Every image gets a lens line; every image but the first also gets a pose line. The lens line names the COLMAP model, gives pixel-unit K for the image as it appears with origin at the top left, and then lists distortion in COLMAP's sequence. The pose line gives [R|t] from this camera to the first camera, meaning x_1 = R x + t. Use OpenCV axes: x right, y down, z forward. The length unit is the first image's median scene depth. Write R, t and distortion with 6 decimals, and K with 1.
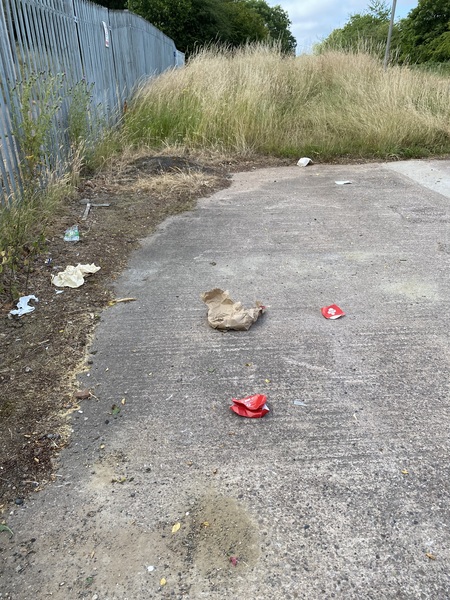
lens RADIAL K [[452.0, 0, 224.7], [0, 452.0, 302.4], [0, 0, 1]] dist [-0.000475, 0.002597]
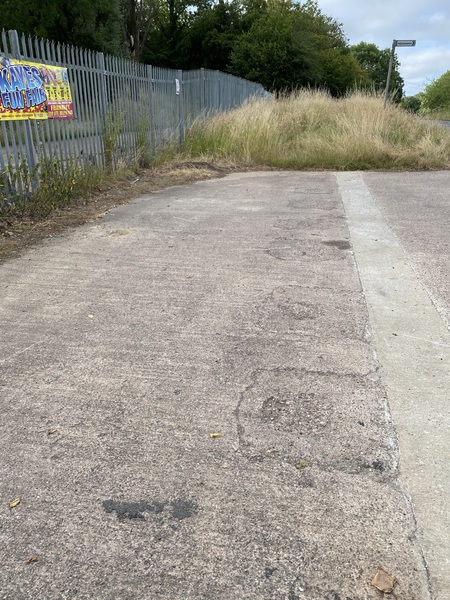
lens RADIAL K [[452.0, 0, 225.0], [0, 452.0, 298.4], [0, 0, 1]] dist [-0.000475, 0.002597]
pose [[0.973802, 0.101070, -0.203704, 0.328423], [-0.115879, 0.991320, -0.062100, 0.235936], [0.195659, 0.084078, 0.977061, -0.487386]]
